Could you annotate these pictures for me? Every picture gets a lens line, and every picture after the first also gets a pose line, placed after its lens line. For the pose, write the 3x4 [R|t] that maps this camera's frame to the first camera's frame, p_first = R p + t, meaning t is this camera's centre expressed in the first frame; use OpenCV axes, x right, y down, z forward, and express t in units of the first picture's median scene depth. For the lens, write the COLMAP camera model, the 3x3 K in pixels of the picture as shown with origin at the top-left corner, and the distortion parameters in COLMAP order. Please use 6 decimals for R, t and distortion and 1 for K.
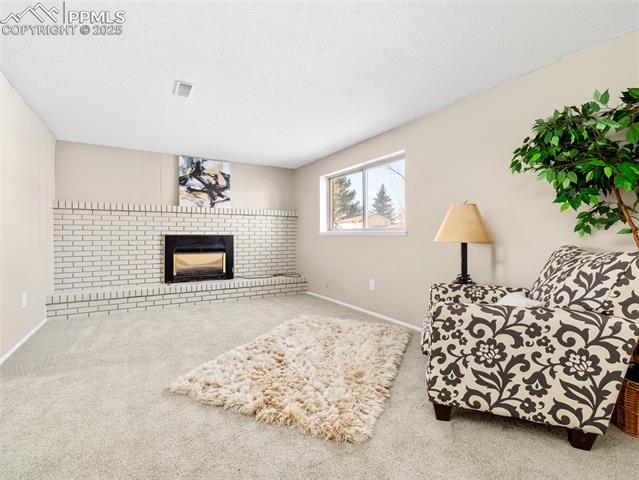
lens RADIAL K [[302.7, 0, 317.0], [0, 302.7, 237.9], [0, 0, 1]] dist [-0.001550, 0.000100]
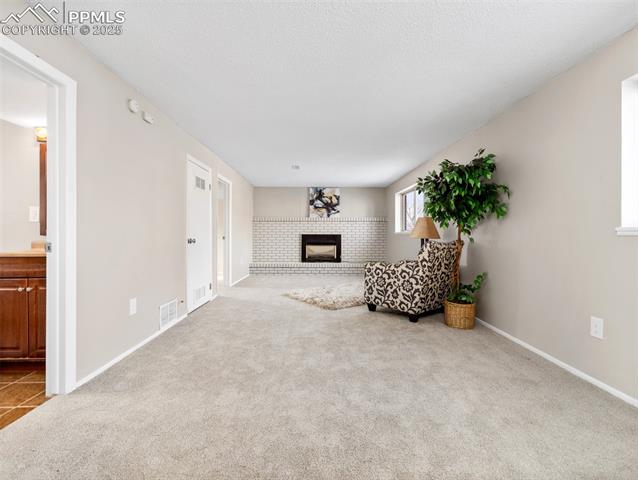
lens RADIAL K [[302.2, 0, 316.5], [0, 302.2, 237.9], [0, 0, 1]] dist [-0.001550, 0.000100]
pose [[0.865689, 0.005085, -0.500556, 0.425119], [-0.004305, 0.999987, 0.002713, 0.005189], [0.500563, -0.000194, 0.865700, -0.445835]]
